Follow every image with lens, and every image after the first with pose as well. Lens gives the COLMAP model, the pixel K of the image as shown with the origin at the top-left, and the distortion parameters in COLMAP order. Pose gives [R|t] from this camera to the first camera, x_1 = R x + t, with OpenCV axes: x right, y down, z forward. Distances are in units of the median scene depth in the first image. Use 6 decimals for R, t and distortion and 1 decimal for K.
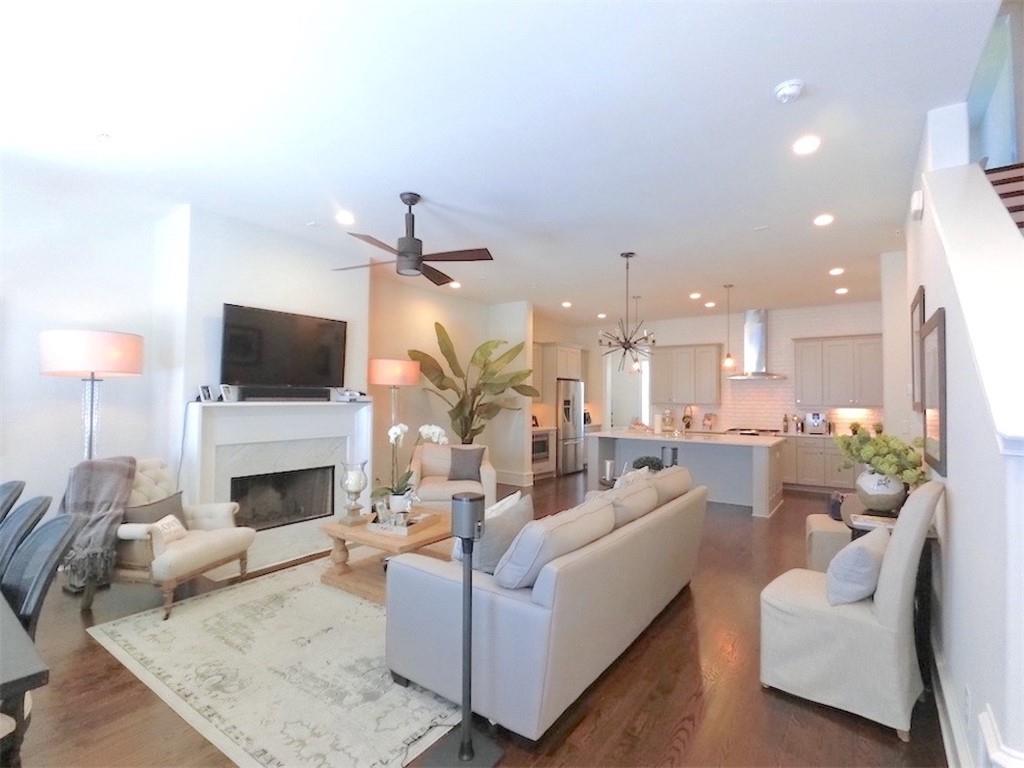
lens RADIAL K [[485.8, 0, 513.6], [0, 485.8, 383.2], [0, 0, 1]] dist [-0.000184, -0.005157]
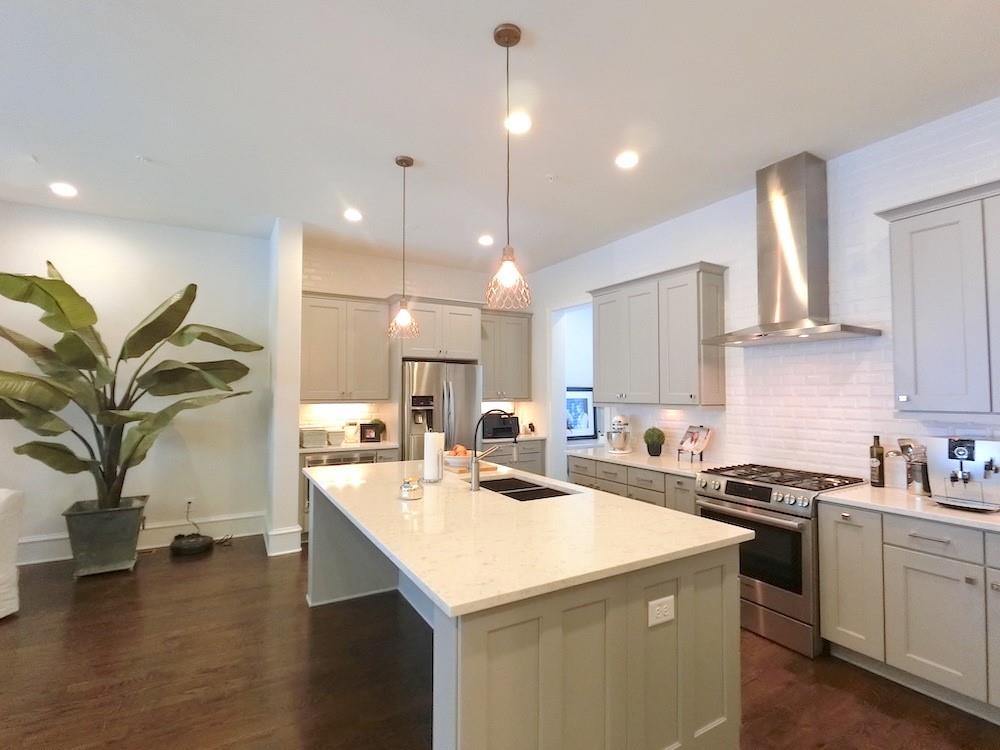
lens RADIAL K [[474.4, 0, 505.7], [0, 474.4, 377.8], [0, 0, 1]] dist [-0.000184, -0.005157]
pose [[0.914169, -0.019493, -0.404864, 0.424111], [0.020043, 0.999795, -0.002879, 0.016781], [0.404837, -0.005483, 0.914372, 0.541033]]
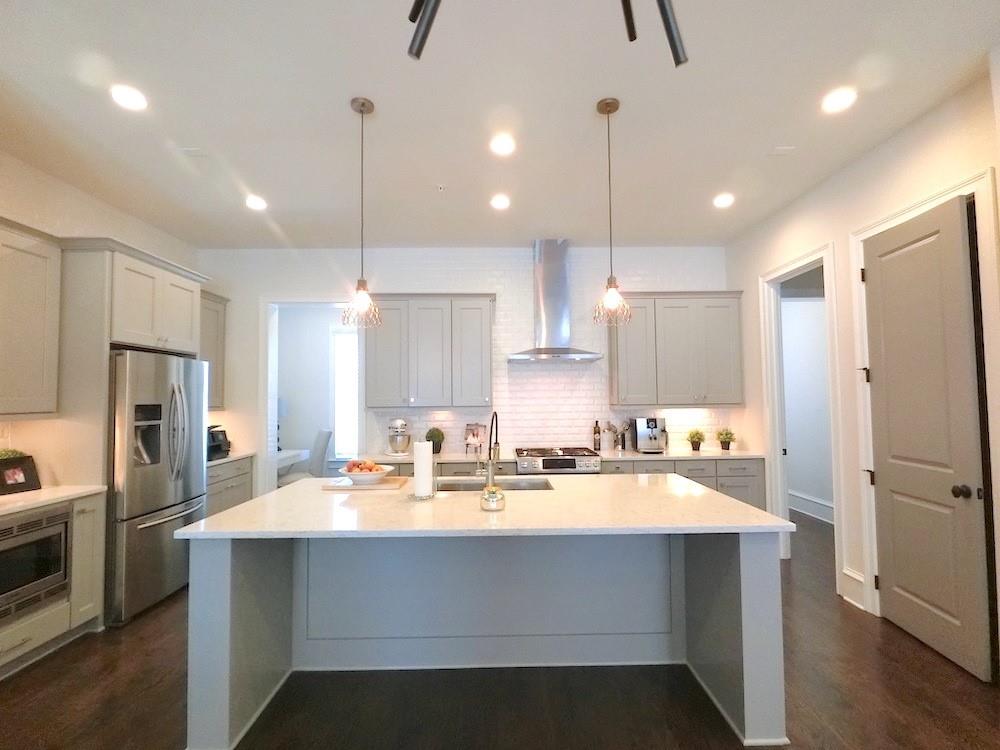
lens RADIAL K [[474.4, 0, 497.8], [0, 474.4, 384.4], [0, 0, 1]] dist [-0.000184, -0.005157]
pose [[0.806593, 0.000851, 0.591106, 0.112181], [-0.003307, 0.999990, 0.003072, 0.017049], [-0.591098, -0.004433, 0.806588, 0.562117]]
